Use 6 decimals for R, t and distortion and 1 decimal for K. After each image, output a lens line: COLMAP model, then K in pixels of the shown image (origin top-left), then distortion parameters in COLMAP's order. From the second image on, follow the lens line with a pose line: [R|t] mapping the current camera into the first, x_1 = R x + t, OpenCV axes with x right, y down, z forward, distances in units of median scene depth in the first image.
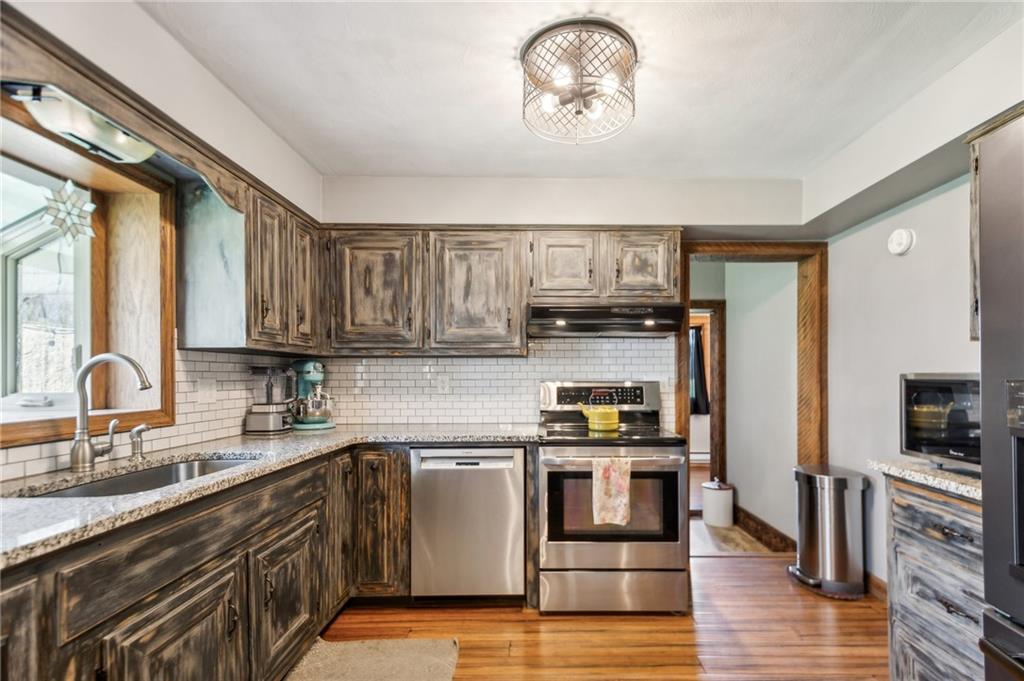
lens RADIAL K [[481.9, 0, 544.4], [0, 481.9, 376.4], [0, 0, 1]] dist [0.030108, -0.000563]
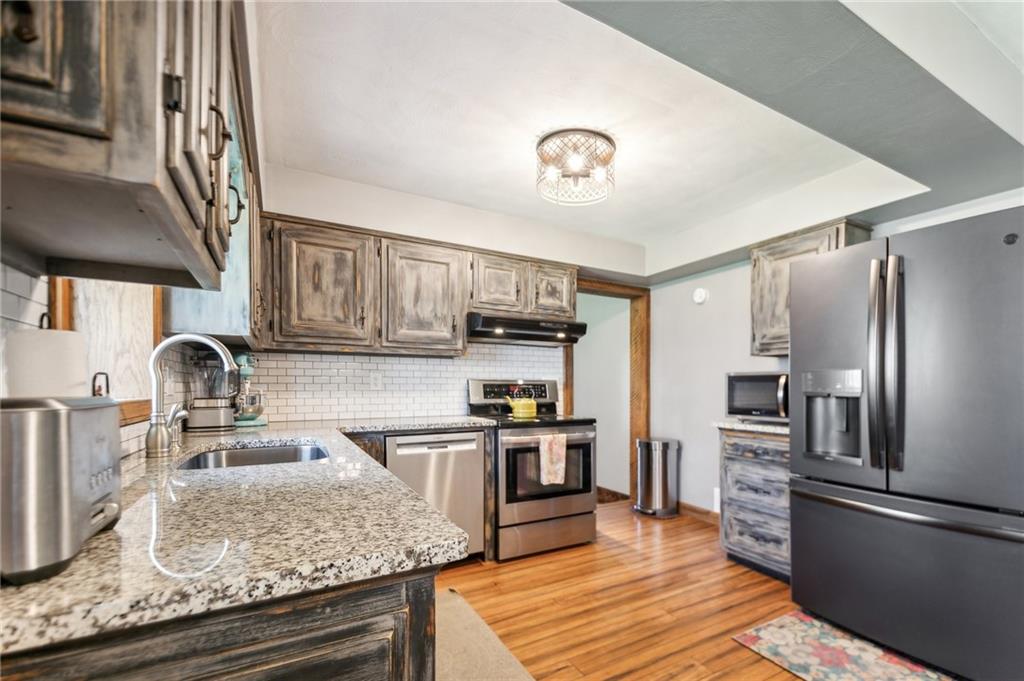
lens RADIAL K [[461.9, 0, 570.2], [0, 461.9, 389.6], [0, 0, 1]] dist [0.019039, -0.000061]
pose [[0.855025, -0.000505, 0.518586, -0.443925], [-0.001935, 0.999989, 0.004165, 0.035128], [-0.518583, -0.004564, 0.855015, -0.110294]]
